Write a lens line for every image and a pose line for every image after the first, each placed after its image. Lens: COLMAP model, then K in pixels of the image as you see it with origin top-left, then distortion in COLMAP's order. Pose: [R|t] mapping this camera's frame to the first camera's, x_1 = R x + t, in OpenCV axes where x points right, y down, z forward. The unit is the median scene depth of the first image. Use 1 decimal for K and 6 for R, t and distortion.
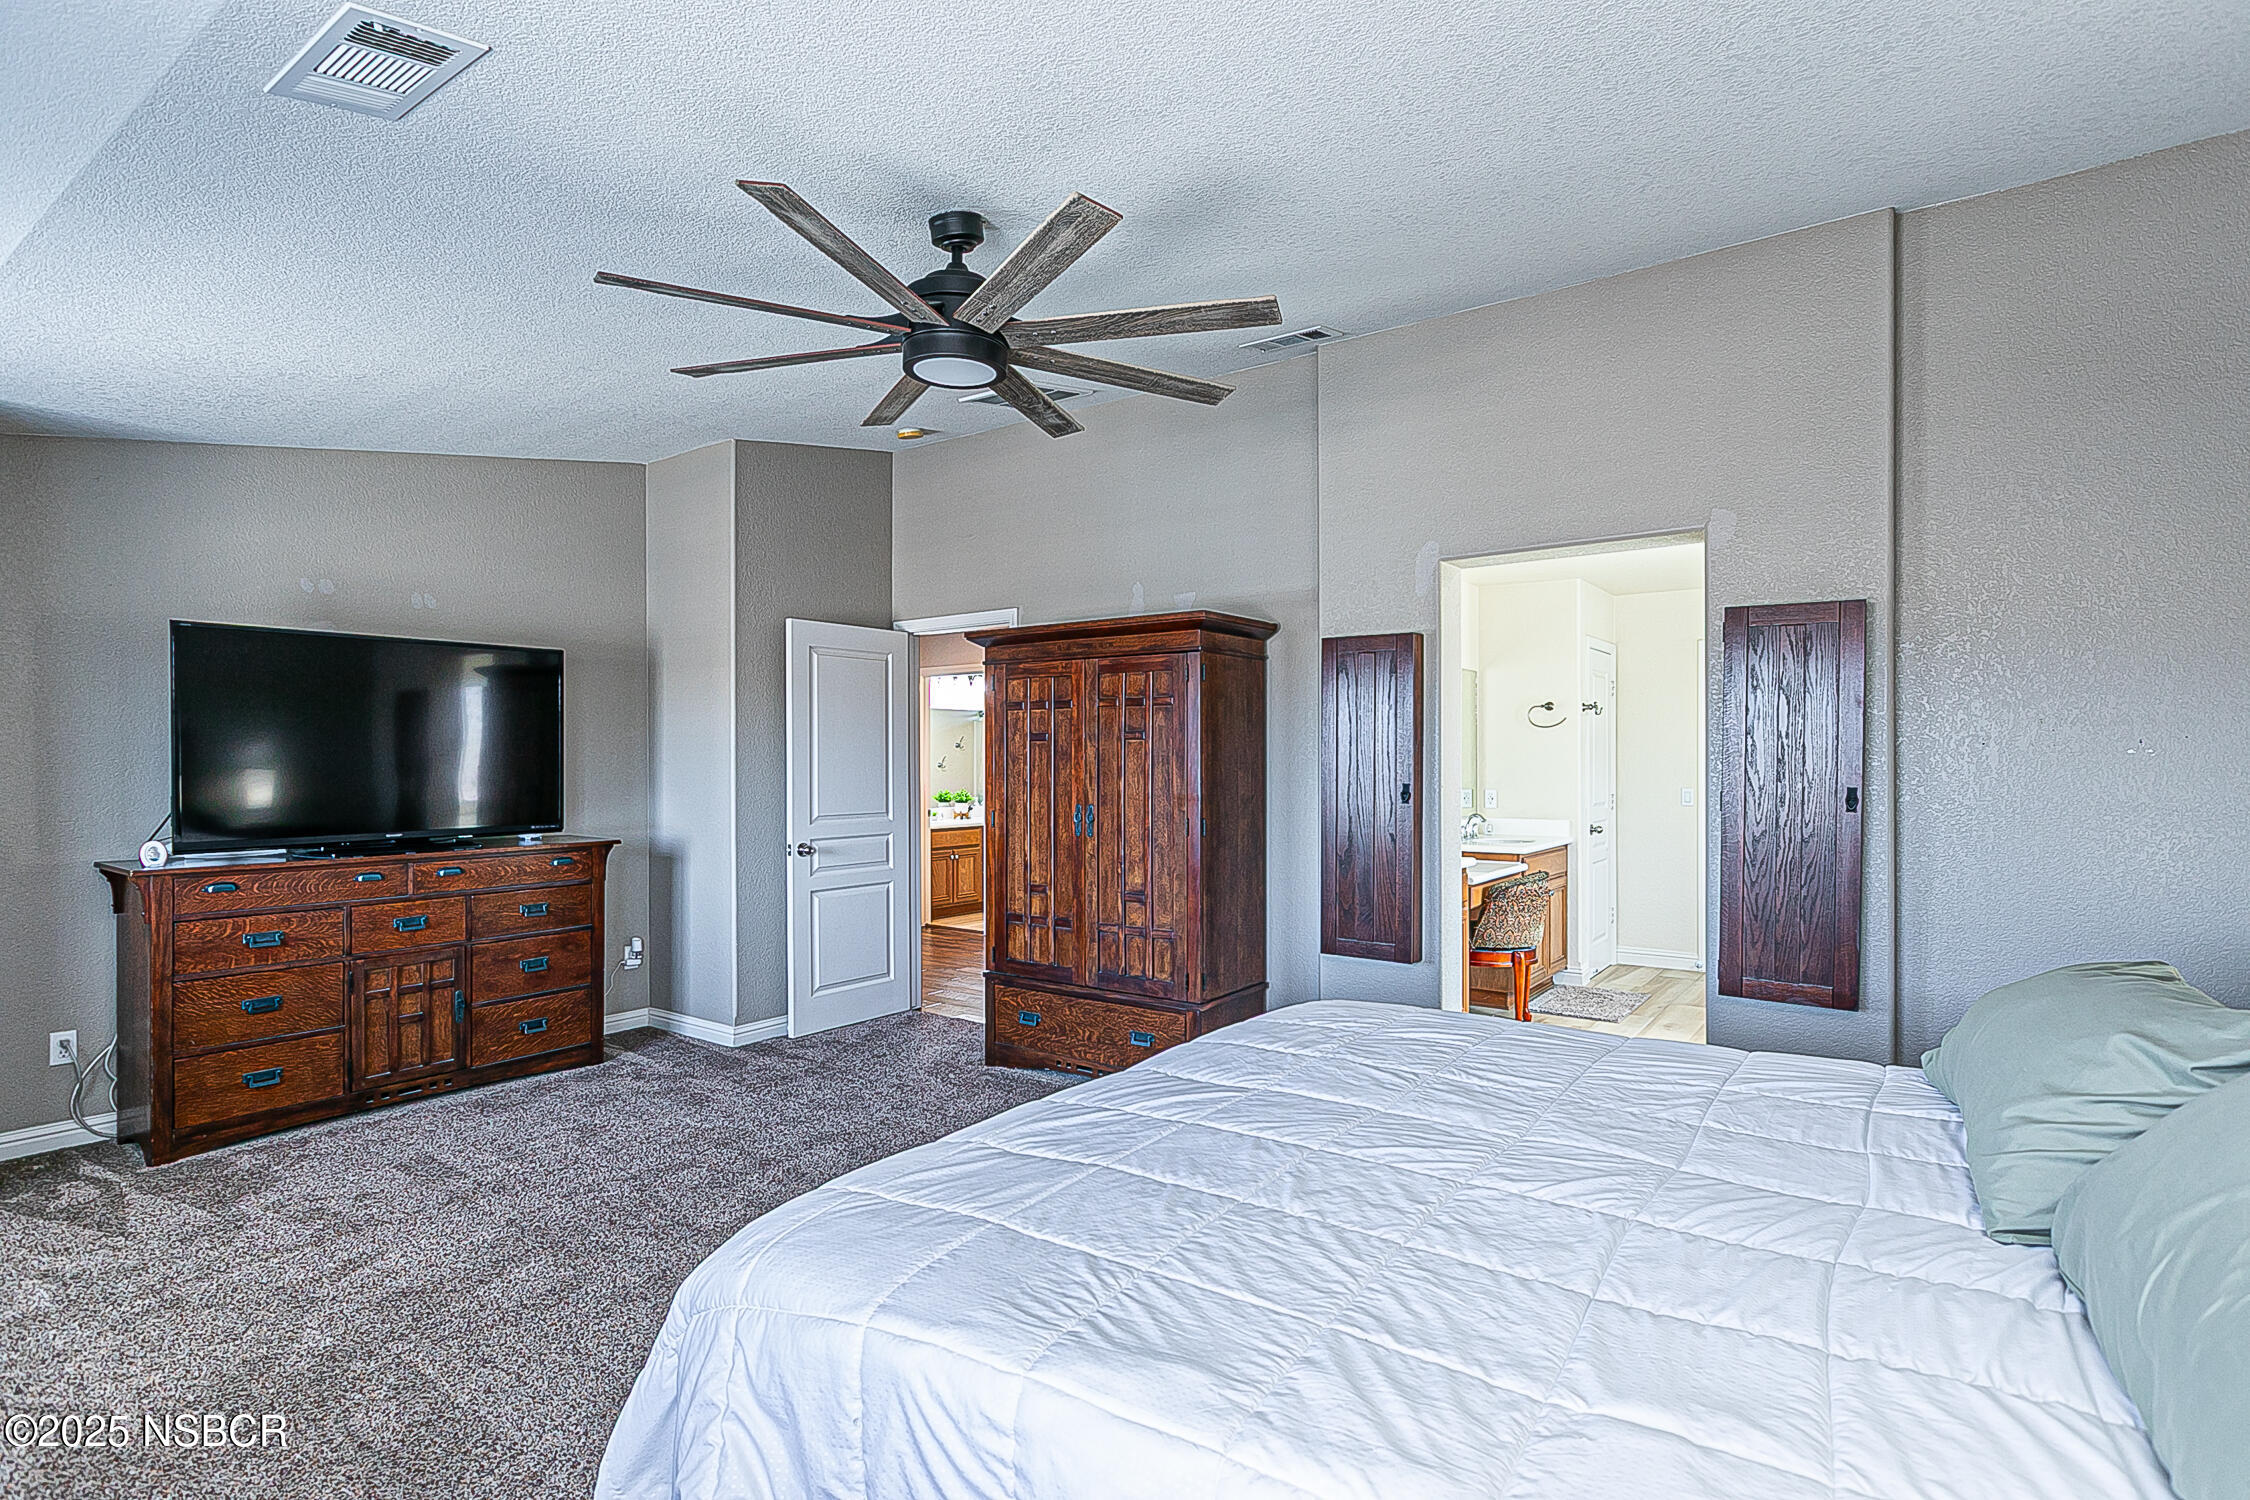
lens RADIAL K [[1098.5, 0, 1127.0], [0, 1098.5, 760.2], [0, 0, 1]] dist [-0.008401, 0.004404]
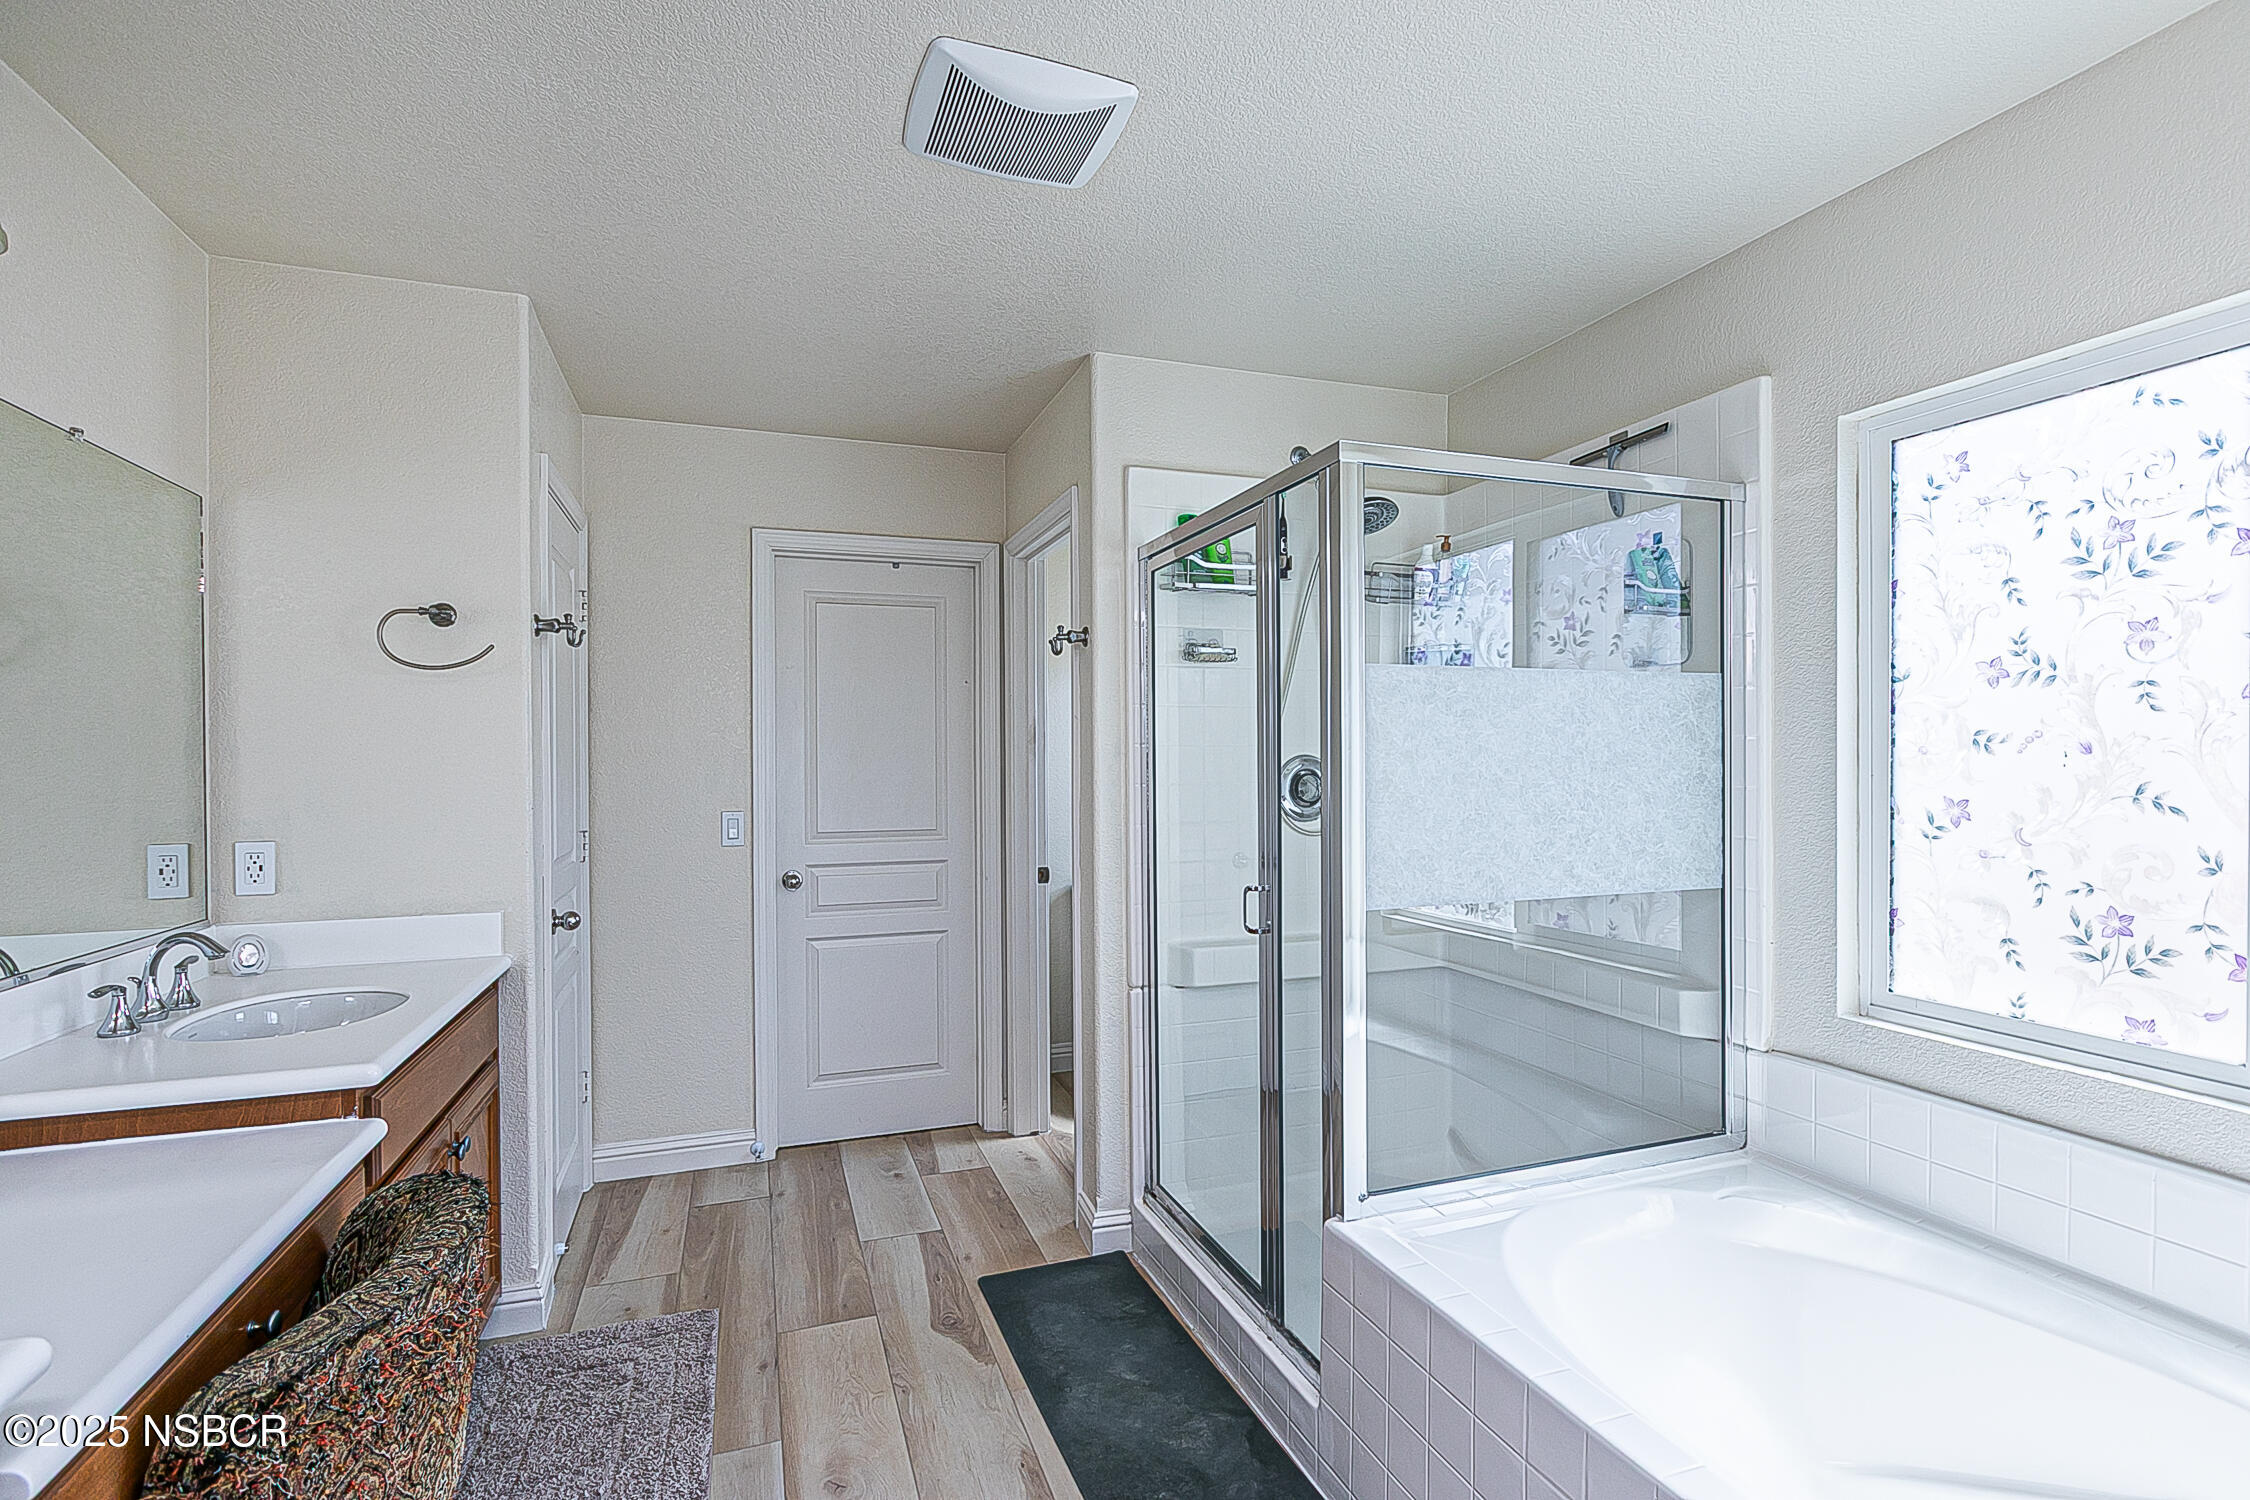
lens RADIAL K [[1055.2, 0, 1161.8], [0, 1055.2, 760.7], [0, 0, 1]] dist [-0.006113, -0.001666]
pose [[0.541432, -0.005814, 0.840724, 0.215904], [0.004479, 0.999982, 0.004031, 0.000876], [-0.840732, 0.001583, 0.541448, 0.600416]]
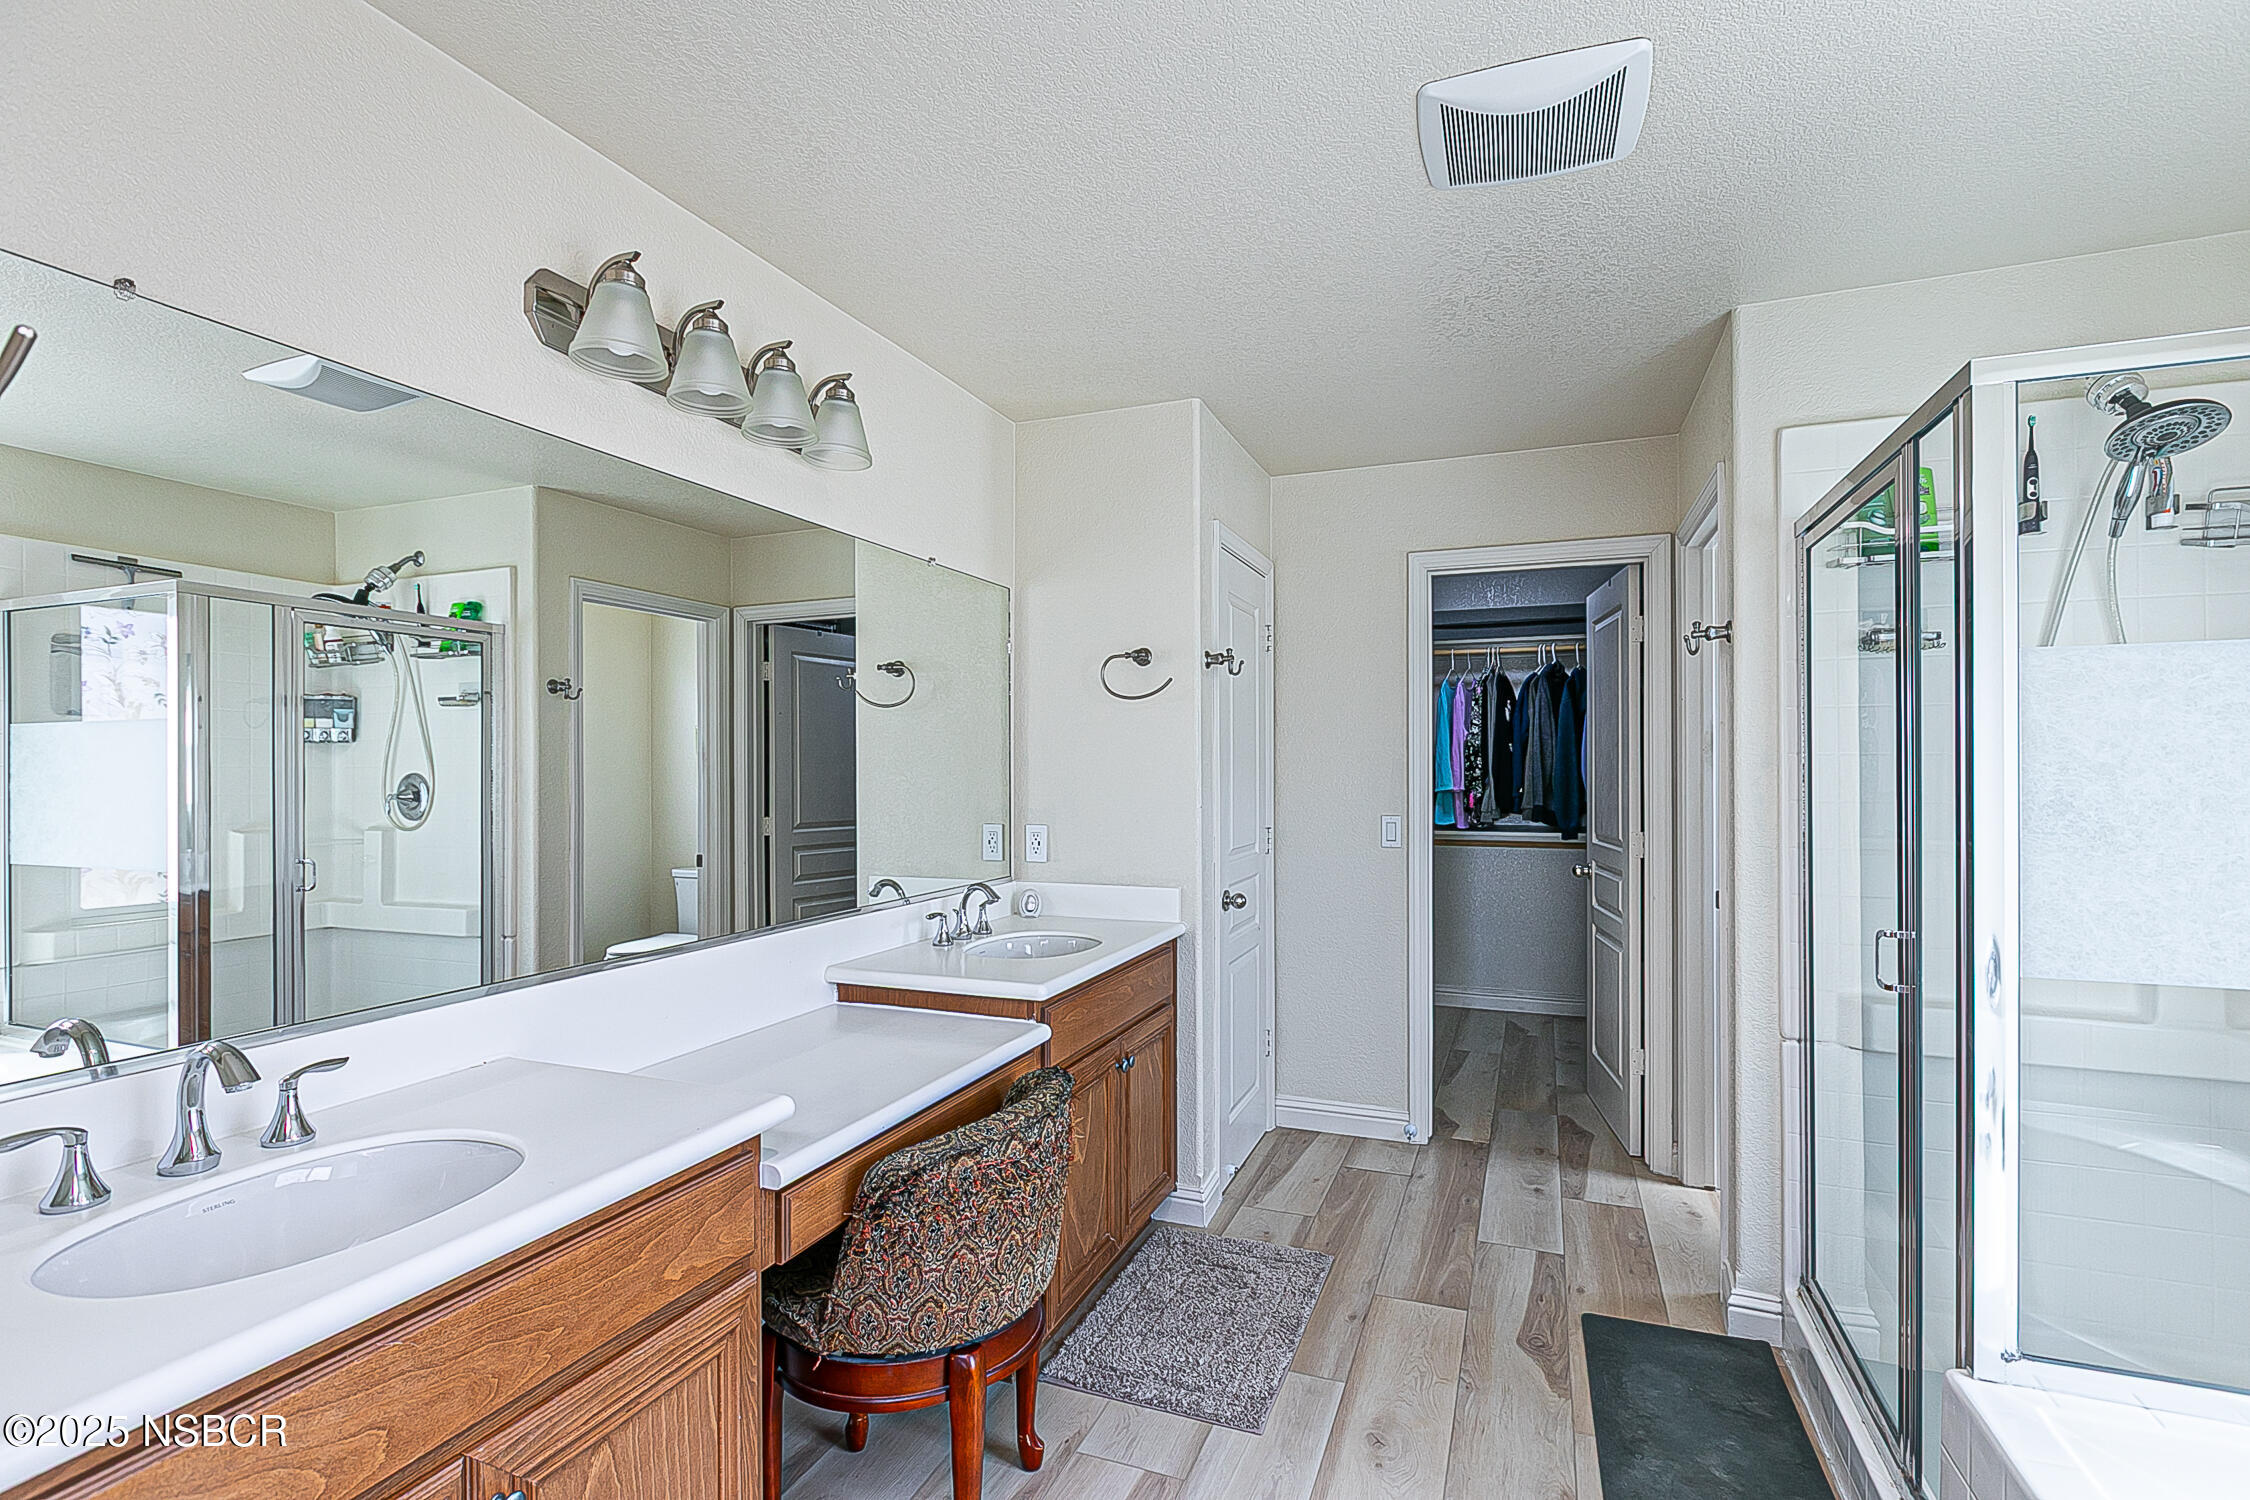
lens RADIAL K [[1055.2, 0, 1136.8], [0, 1055.2, 763.1], [0, 0, 1]] dist [-0.006113, -0.001666]
pose [[0.964913, -0.001126, 0.262568, 0.259581], [0.001456, 0.999998, -0.001064, -0.000800], [-0.262566, 0.001409, 0.964913, 0.546349]]
